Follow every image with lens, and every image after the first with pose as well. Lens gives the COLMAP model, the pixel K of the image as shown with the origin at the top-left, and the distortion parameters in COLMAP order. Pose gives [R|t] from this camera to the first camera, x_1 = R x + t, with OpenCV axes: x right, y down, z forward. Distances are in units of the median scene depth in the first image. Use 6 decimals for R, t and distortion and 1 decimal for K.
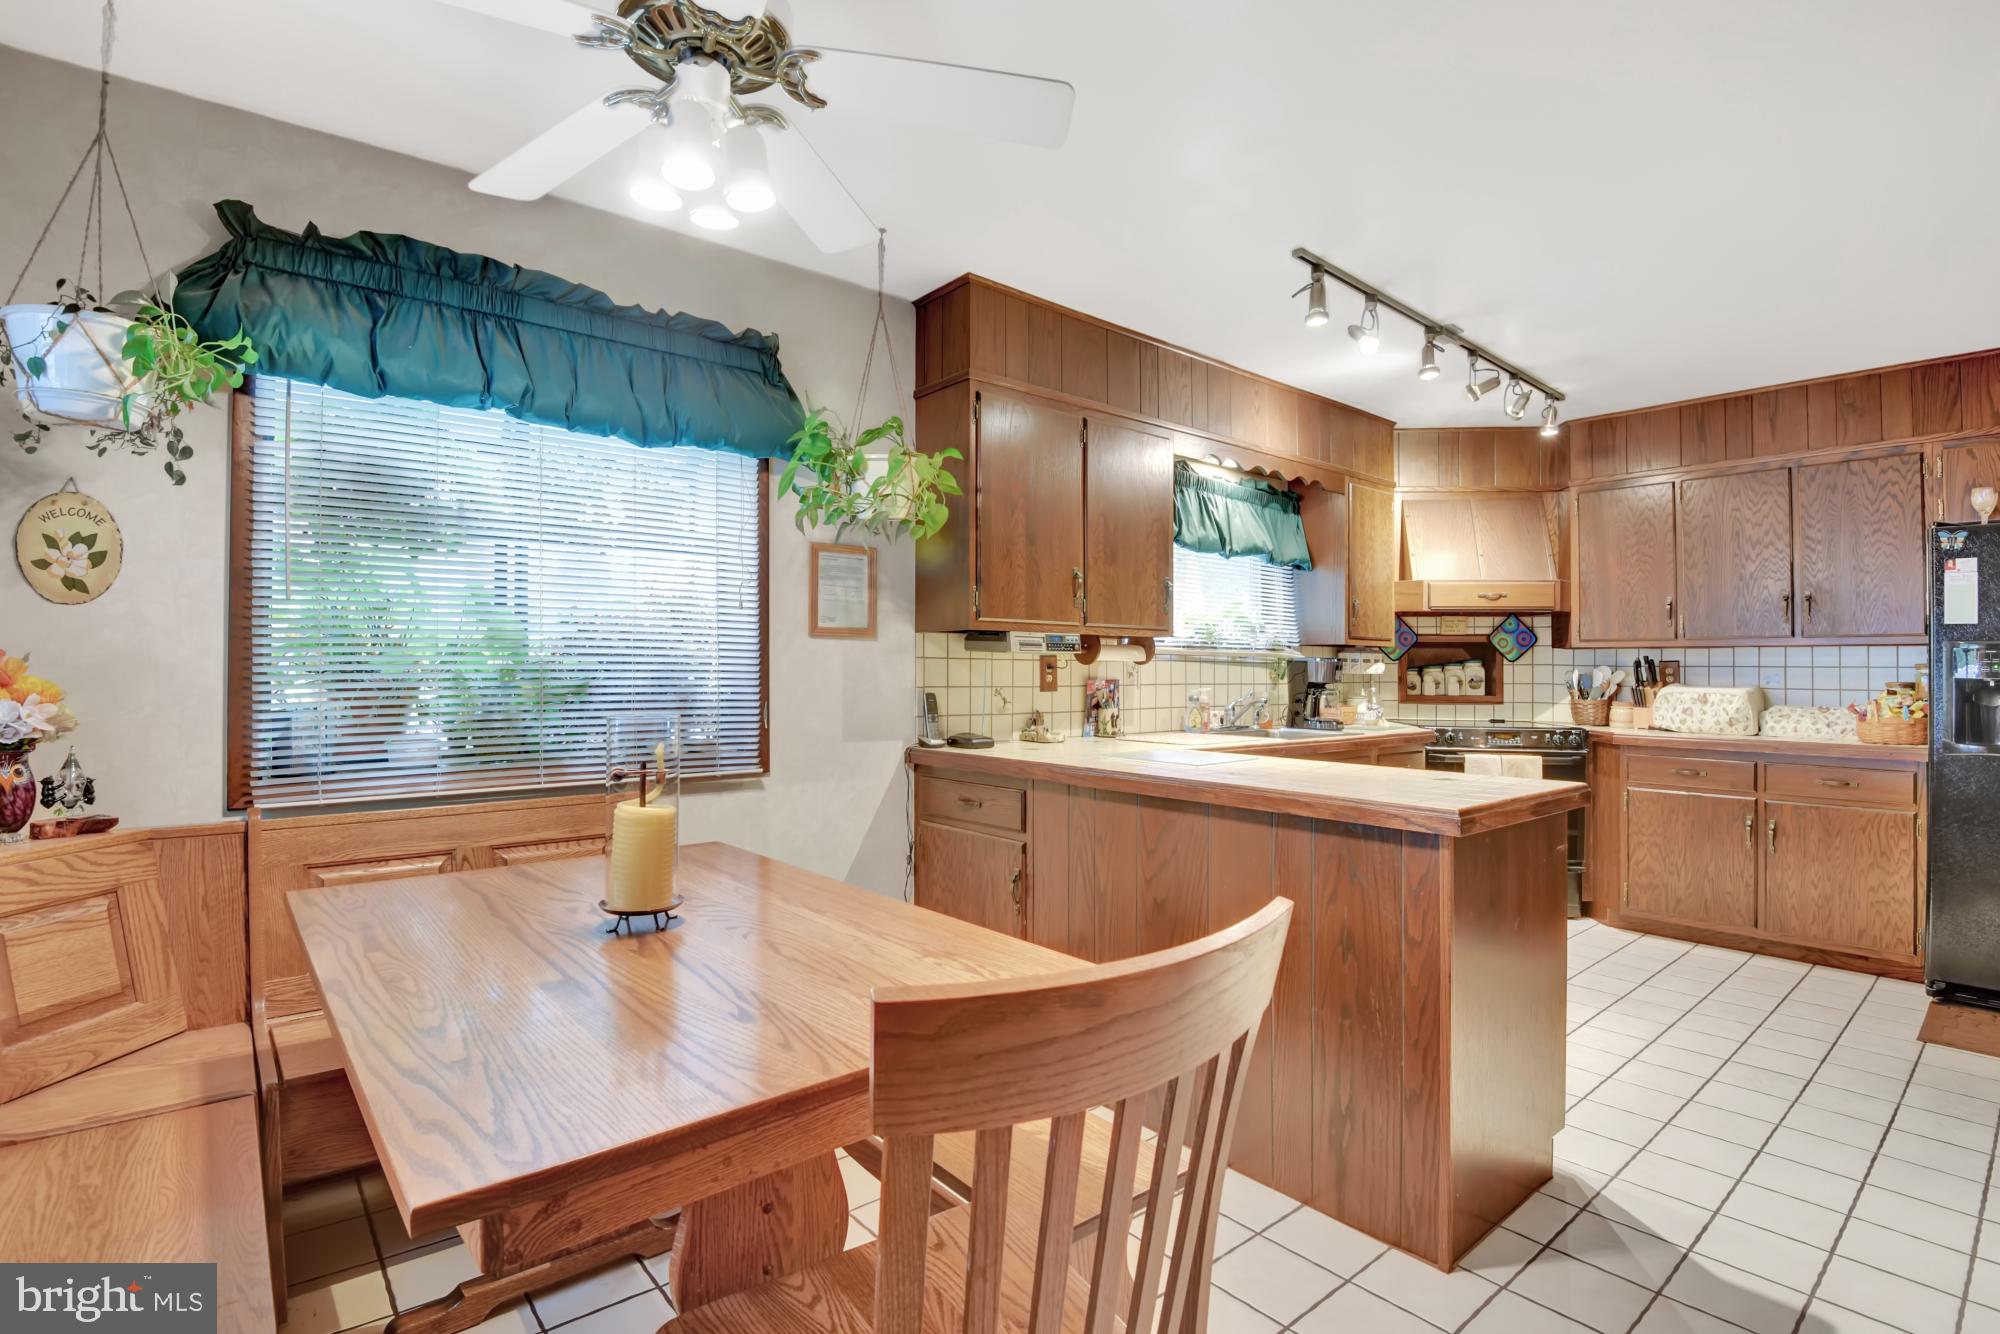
lens RADIAL K [[943.6, 0, 1000.0], [0, 943.6, 667.0], [0, 0, 1]] dist [-0.057630, -0.000115]
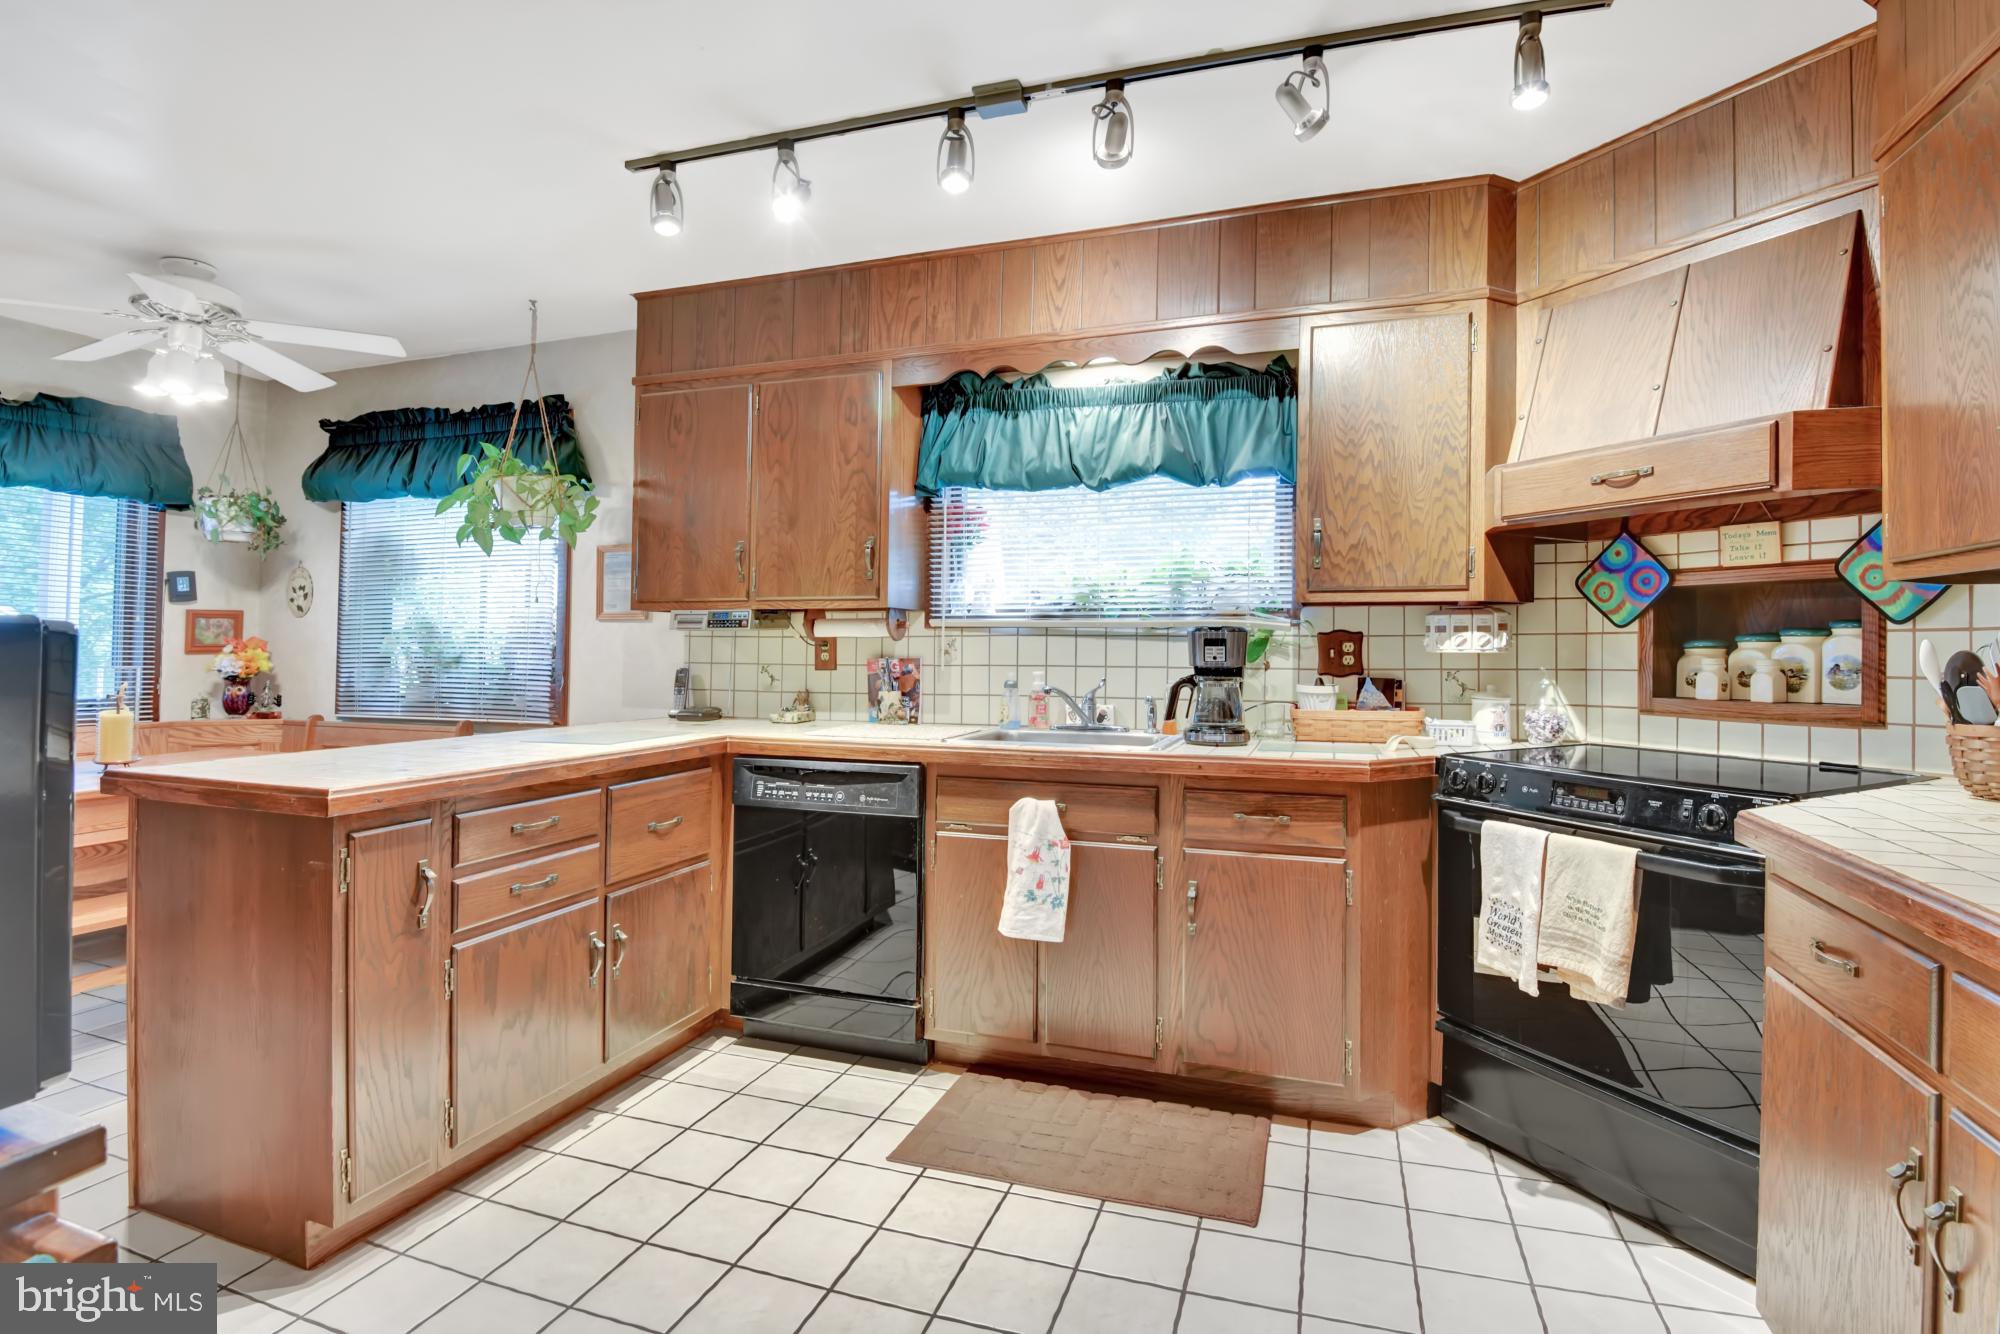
lens RADIAL K [[977.4, 0, 998.5], [0, 977.4, 619.7], [0, 0, 1]] dist [-0.049438, -0.000043]
pose [[0.521576, -0.031143, -0.852636, 0.994588], [0.000284, 0.999340, -0.036328, 0.011421], [0.853205, 0.018706, 0.521241, 0.654417]]
